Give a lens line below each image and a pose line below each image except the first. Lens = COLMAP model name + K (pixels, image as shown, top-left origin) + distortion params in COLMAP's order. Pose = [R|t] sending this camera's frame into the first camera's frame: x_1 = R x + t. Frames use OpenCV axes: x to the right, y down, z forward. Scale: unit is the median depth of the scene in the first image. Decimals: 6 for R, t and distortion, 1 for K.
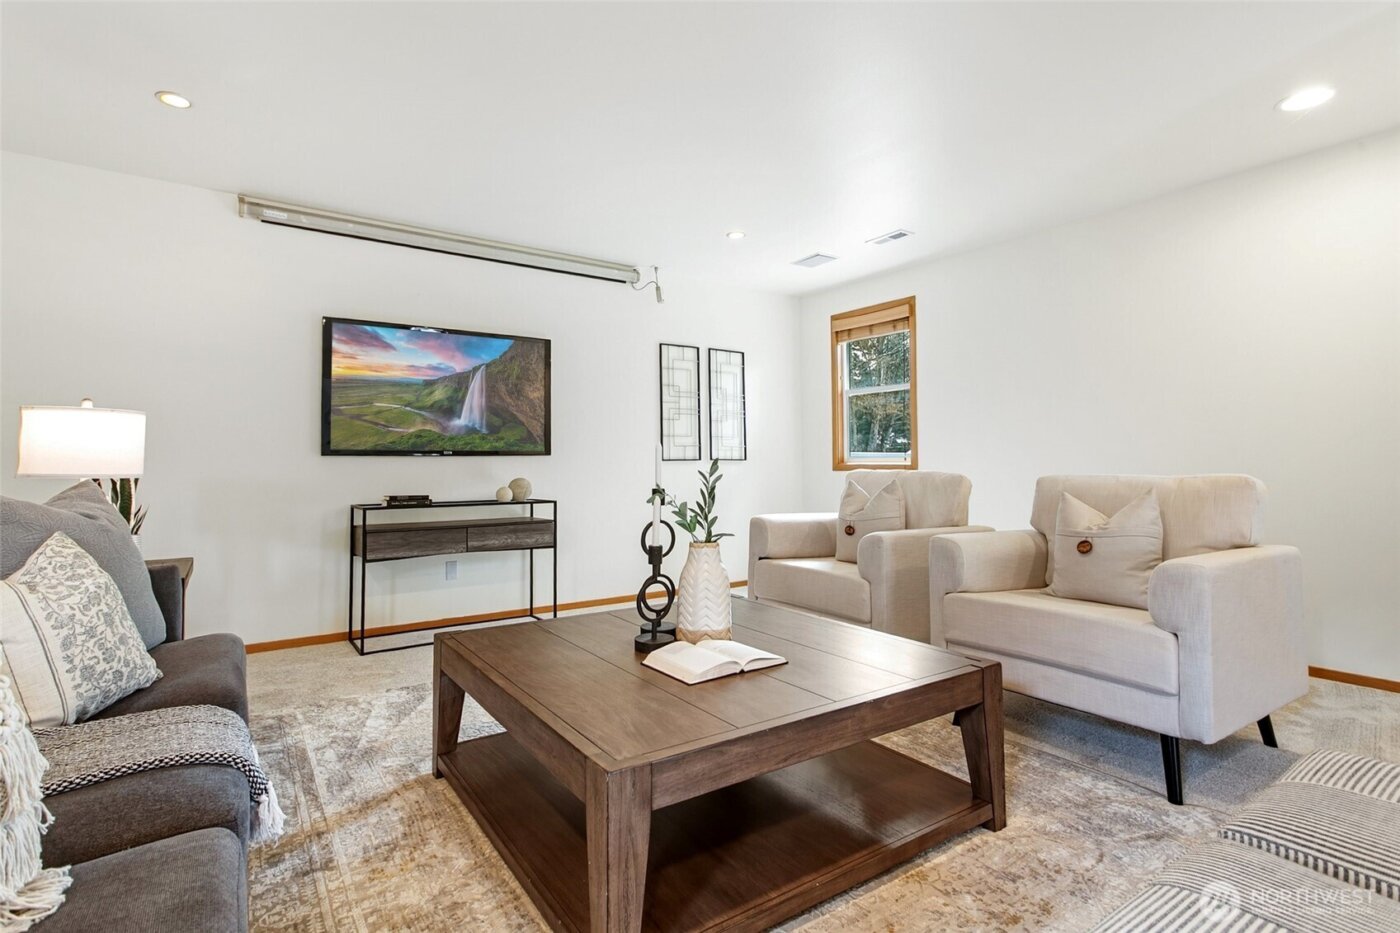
lens RADIAL K [[689.5, 0, 693.0], [0, 689.5, 442.7], [0, 0, 1]] dist [0.002537, 0.000768]
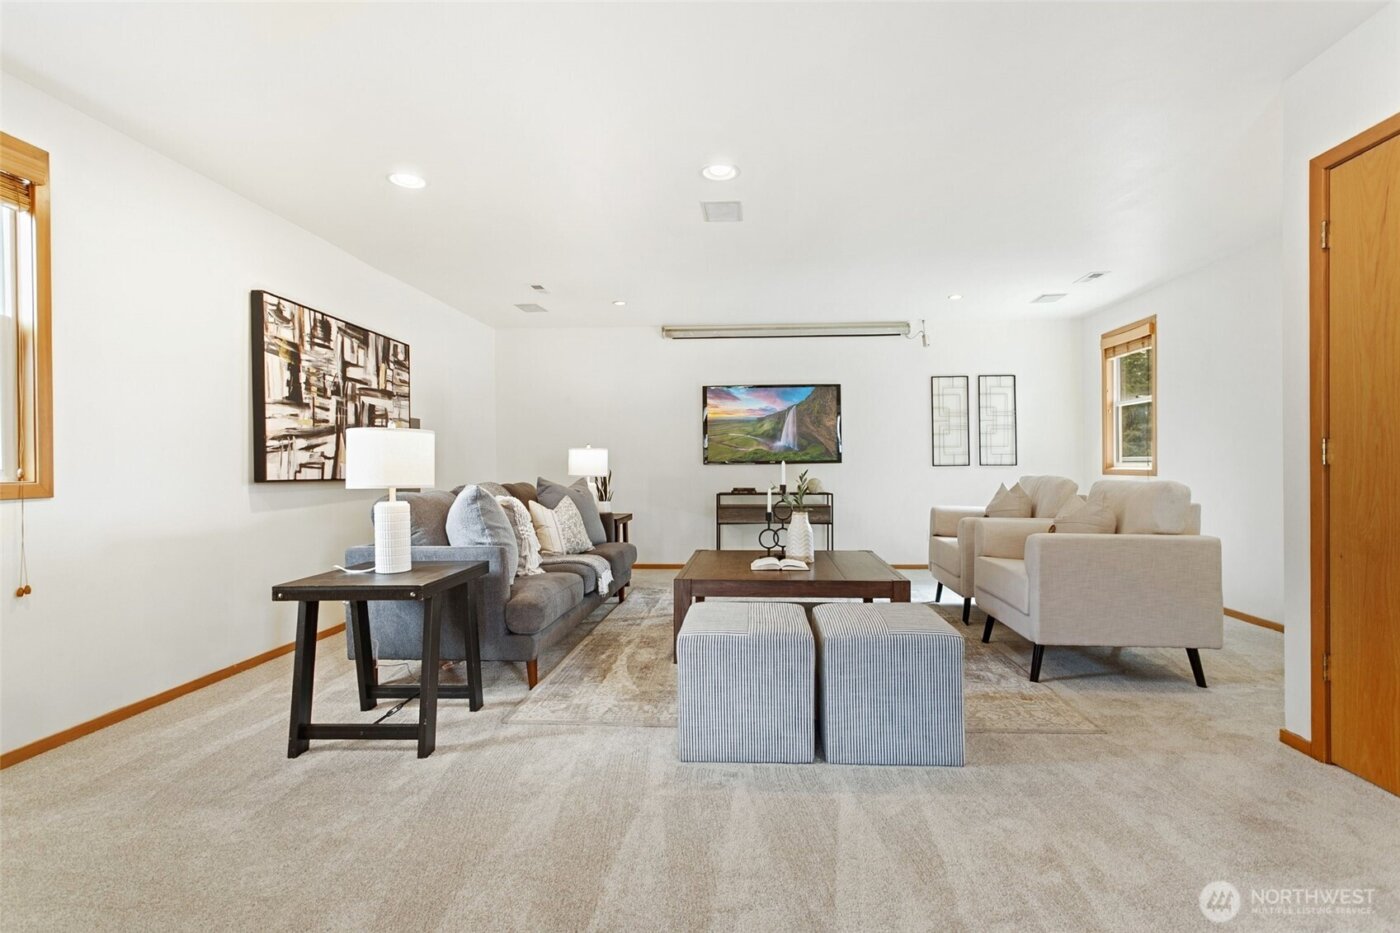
lens RADIAL K [[678.1, 0, 715.5], [0, 678.1, 479.0], [0, 0, 1]] dist [0.001158, 0.000955]
pose [[0.787080, 0.011063, -0.616752, 0.515103], [0.021833, 0.998713, 0.045777, -0.021977], [0.616465, -0.049495, 0.785825, -0.328728]]
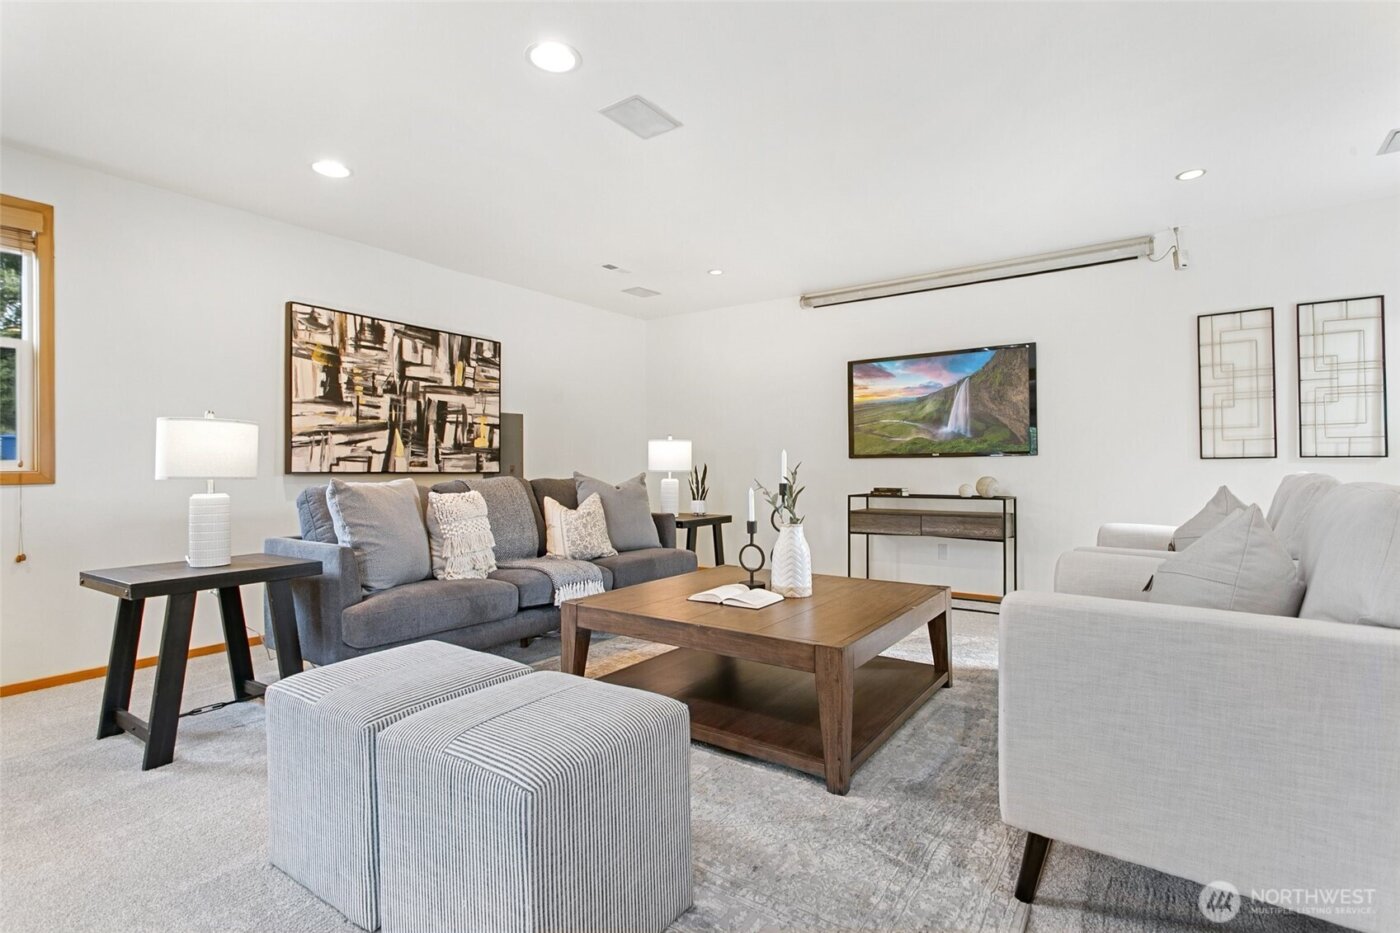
lens RADIAL K [[671.4, 0, 689.9], [0, 671.4, 472.2], [0, 0, 1]] dist [0.002407, 0.001625]
pose [[0.336778, 0.011315, -0.941516, 0.610898], [0.033508, 0.999150, 0.023993, 0.001966], [0.940988, -0.039629, 0.336112, 0.190266]]
